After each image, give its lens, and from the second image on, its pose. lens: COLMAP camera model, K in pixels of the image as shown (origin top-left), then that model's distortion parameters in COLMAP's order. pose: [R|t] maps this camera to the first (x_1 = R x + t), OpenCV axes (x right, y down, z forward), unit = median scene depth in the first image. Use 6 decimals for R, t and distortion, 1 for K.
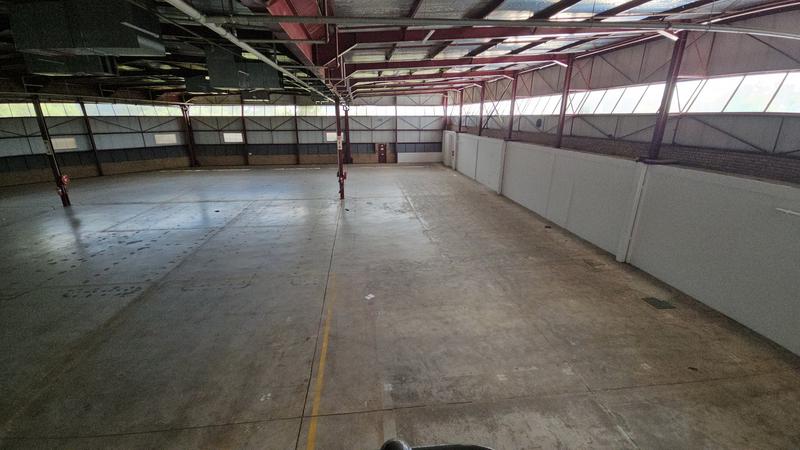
lens RADIAL K [[327.0, 0, 393.3], [0, 327.0, 221.6], [0, 0, 1]] dist [0.014973, -0.008882]
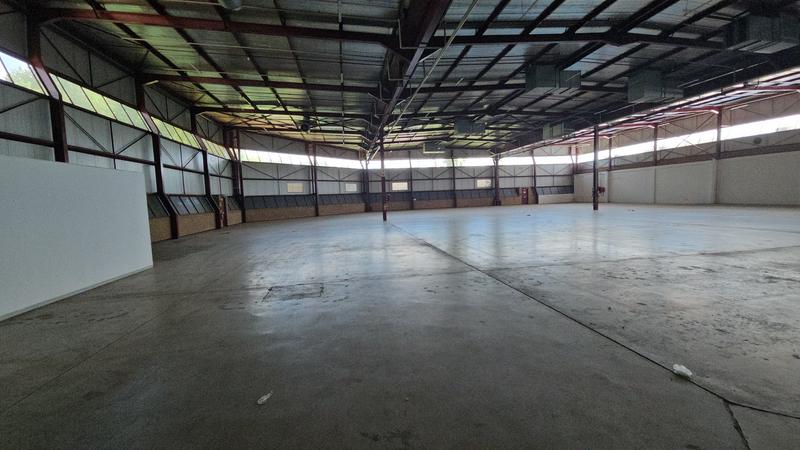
lens RADIAL K [[327.0, 0, 393.3], [0, 327.0, 221.6], [0, 0, 1]] dist [0.014973, -0.008882]
pose [[0.998246, -0.040248, 0.043405, -0.963709], [0.049438, 0.970150, -0.237415, 0.222989], [-0.032554, 0.239144, 0.970438, -0.122260]]
